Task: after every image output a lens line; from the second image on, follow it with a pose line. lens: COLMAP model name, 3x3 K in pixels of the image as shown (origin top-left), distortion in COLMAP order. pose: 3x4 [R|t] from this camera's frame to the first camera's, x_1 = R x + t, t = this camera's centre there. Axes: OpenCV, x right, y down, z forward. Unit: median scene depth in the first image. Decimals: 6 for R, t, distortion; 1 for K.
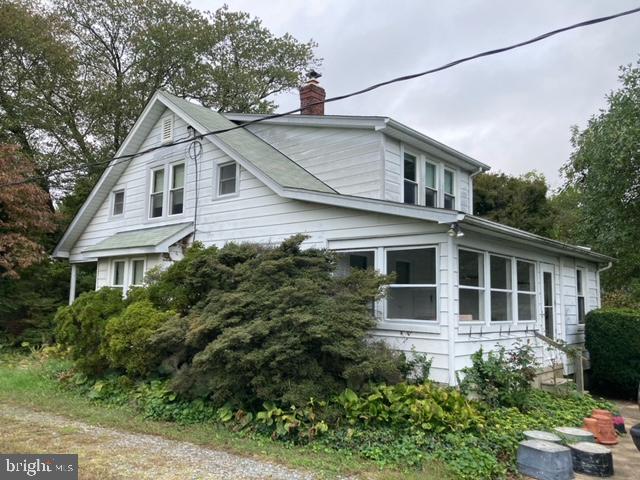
lens RADIAL K [[527.9, 0, 320.0], [0, 527.9, 240.0], [0, 0, 1]] dist [0.015970, -0.009463]
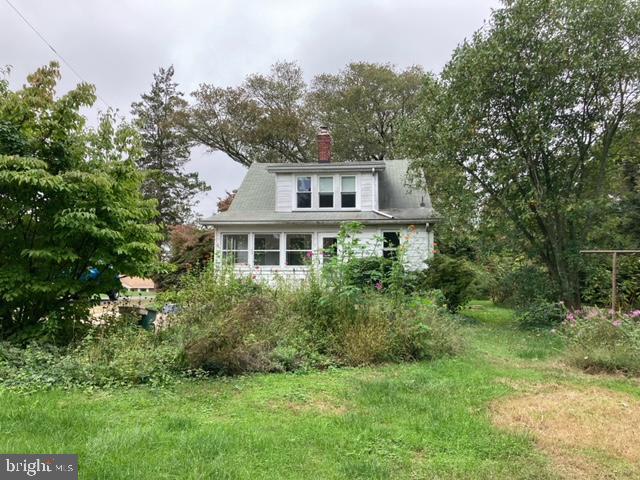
lens RADIAL K [[517.3, 0, 320.0], [0, 517.3, 240.0], [0, 0, 1]] dist [0.001578, 0.015042]
pose [[0.576373, -0.077348, -0.813518, 1.875242], [0.110622, 0.993732, -0.016108, 0.098537], [0.809665, -0.080709, 0.581317, 0.018662]]
